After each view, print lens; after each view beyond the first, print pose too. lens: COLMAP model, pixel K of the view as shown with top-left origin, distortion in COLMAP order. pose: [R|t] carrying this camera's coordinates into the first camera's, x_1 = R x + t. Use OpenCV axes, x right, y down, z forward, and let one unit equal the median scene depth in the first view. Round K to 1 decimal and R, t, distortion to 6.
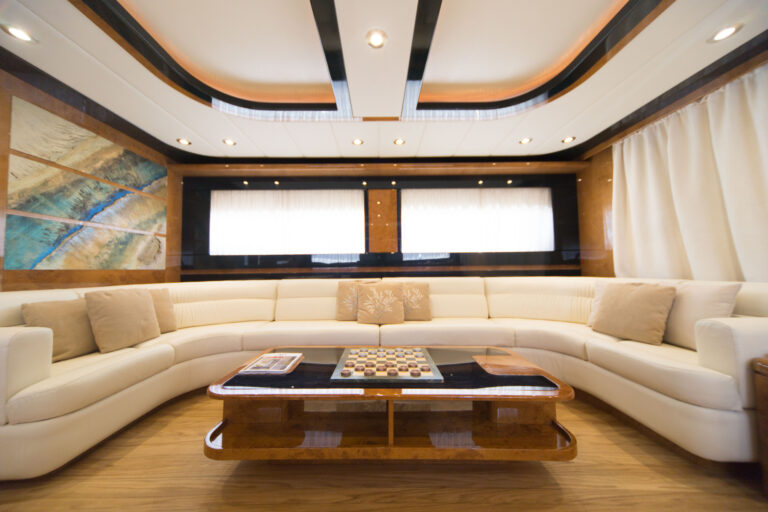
lens RADIAL K [[273.4, 0, 384.0], [0, 273.4, 256.0], [0, 0, 1]] dist [0.014201, -0.000011]
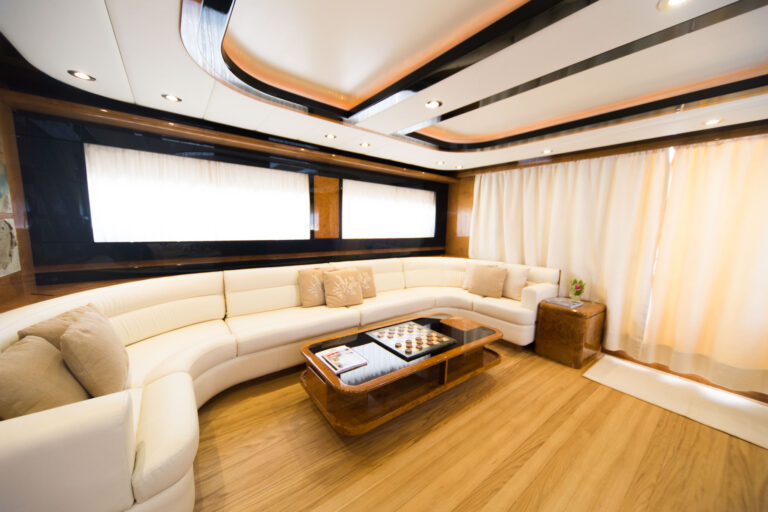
lens RADIAL K [[277.5, 0, 384.0], [0, 277.5, 256.0], [0, 0, 1]] dist [-0.000457, -0.000135]
pose [[0.788345, -0.041545, 0.613829, -0.607234], [-0.069950, 0.985195, 0.156517, -0.159944], [-0.611244, -0.166327, 0.773768, 0.010366]]
